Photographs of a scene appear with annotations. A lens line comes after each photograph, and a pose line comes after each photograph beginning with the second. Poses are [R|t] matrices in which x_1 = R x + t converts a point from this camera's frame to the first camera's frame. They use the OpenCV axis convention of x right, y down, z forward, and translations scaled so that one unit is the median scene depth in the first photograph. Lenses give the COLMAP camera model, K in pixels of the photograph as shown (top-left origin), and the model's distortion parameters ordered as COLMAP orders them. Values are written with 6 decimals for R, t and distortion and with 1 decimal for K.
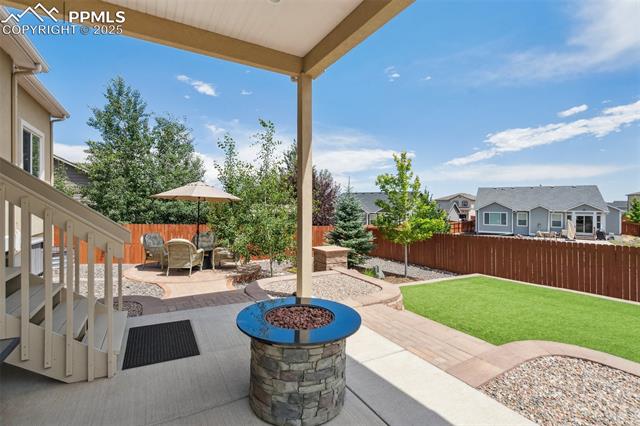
lens RADIAL K [[292.4, 0, 307.0], [0, 292.4, 213.8], [0, 0, 1]] dist [-0.001839, -0.000213]
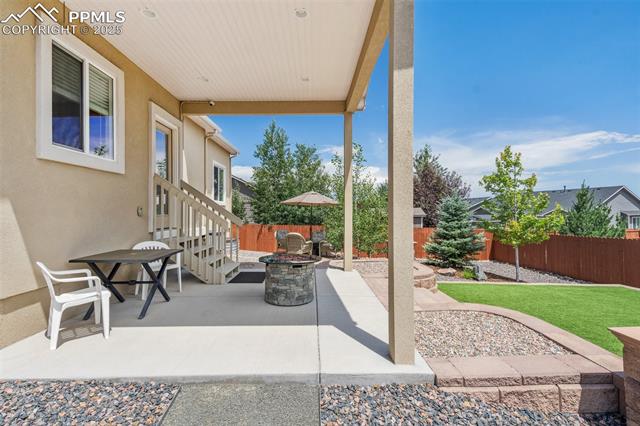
lens RADIAL K [[285.7, 0, 311.2], [0, 285.7, 216.1], [0, 0, 1]] dist [0.036838, -0.000196]
pose [[0.879811, -0.015793, -0.475062, 0.214500], [0.008860, 0.999819, -0.016829, 0.021347], [0.475242, 0.010597, 0.879791, -0.131413]]
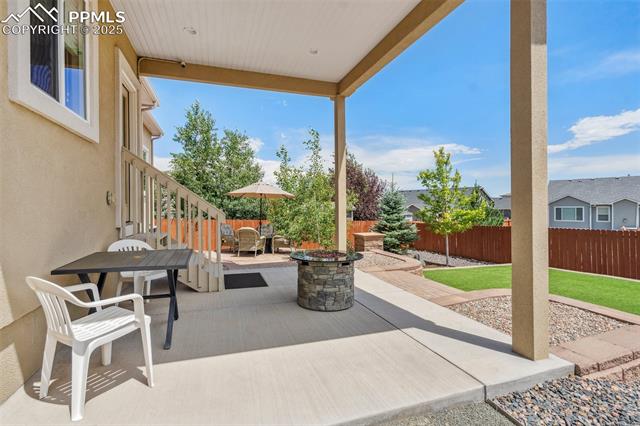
lens RADIAL K [[292.4, 0, 307.0], [0, 292.4, 213.8], [0, 0, 1]] dist [-0.001839, -0.000213]
pose [[0.982647, -0.013980, -0.184955, 0.037814], [0.013651, 0.999902, -0.003049, 0.025160], [0.184980, 0.000471, 0.982742, -0.139737]]
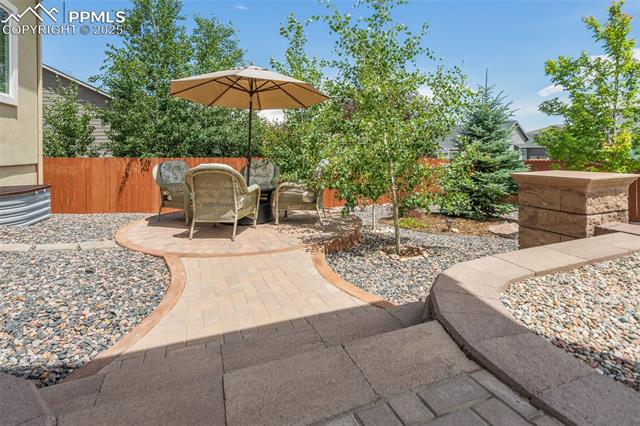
lens RADIAL K [[312.9, 0, 319.8], [0, 312.9, 143.8], [0, 0, 1]] dist [-0.000400, -0.000104]
pose [[0.989820, -0.032674, -0.138522, -0.129390], [0.026343, 0.998534, -0.047295, 0.059583], [0.139865, 0.043164, 0.989229, 0.357121]]
